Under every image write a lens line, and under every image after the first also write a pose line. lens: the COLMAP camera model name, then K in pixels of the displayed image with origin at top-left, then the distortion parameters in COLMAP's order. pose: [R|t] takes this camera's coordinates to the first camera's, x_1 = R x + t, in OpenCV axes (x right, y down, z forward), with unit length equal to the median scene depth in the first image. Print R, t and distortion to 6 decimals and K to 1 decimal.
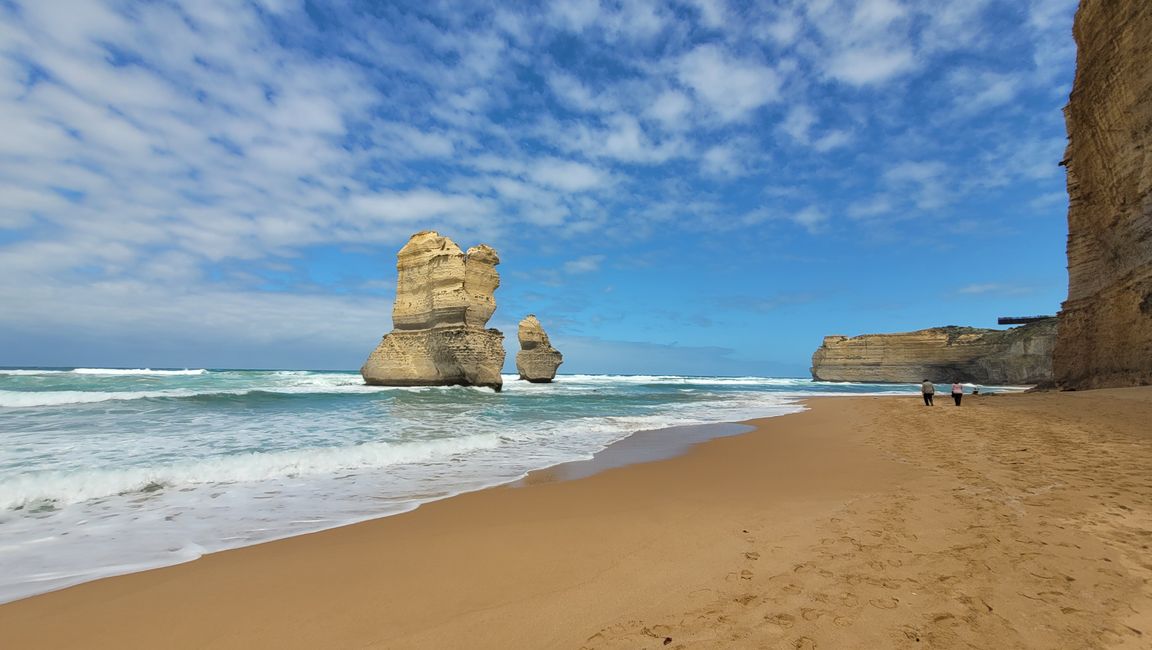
lens RADIAL K [[460.3, 0, 557.4], [0, 460.3, 328.9], [0, 0, 1]] dist [0.028779, -0.009756]
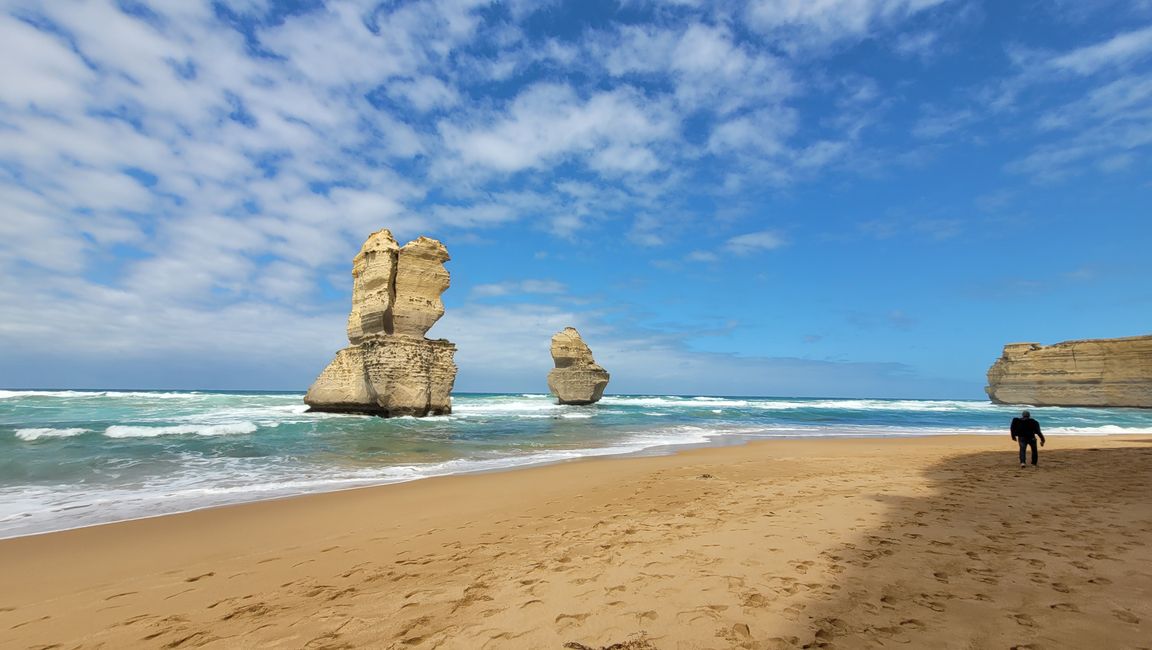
lens RADIAL K [[460.3, 0, 557.4], [0, 460.3, 328.9], [0, 0, 1]] dist [0.028779, -0.009756]
pose [[0.964872, -0.041038, -0.259495, 0.087414], [0.028754, 0.998287, -0.050962, 0.009347], [0.261142, 0.041710, 0.964399, 0.087660]]
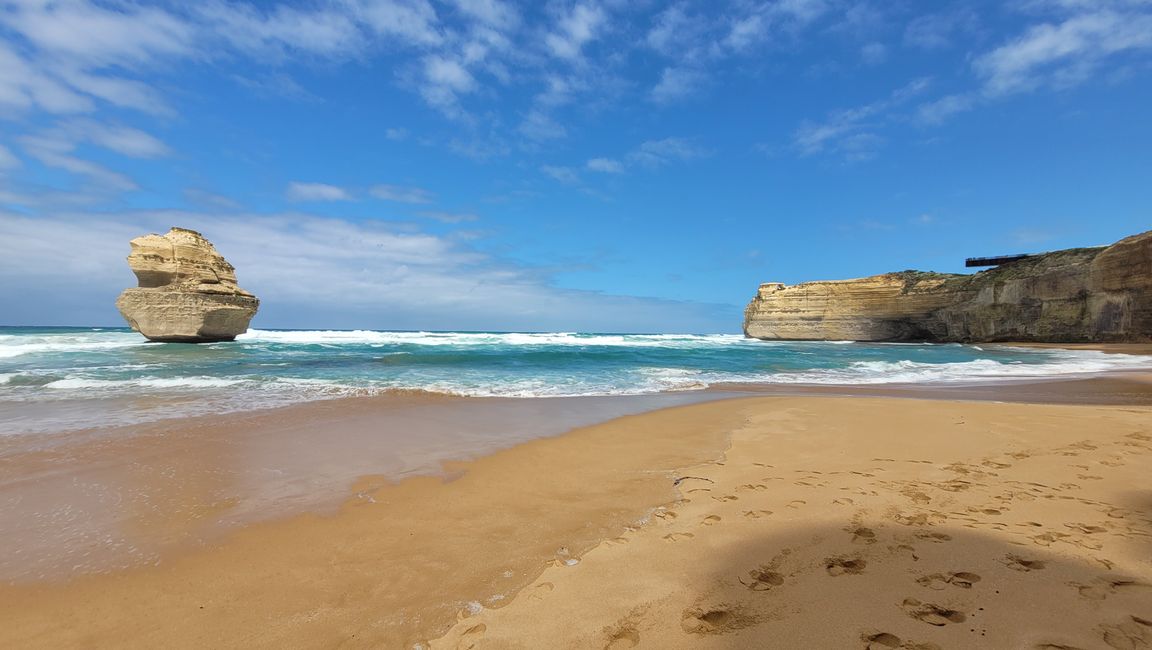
lens RADIAL K [[459.6, 0, 549.9], [0, 459.6, 331.8], [0, 0, 1]] dist [0.015649, -0.005684]
pose [[0.999925, -0.001119, 0.012181, 0.241544], [-0.000046, 0.995450, 0.095280, 0.025912], [-0.012232, -0.095274, 0.995376, 0.230957]]
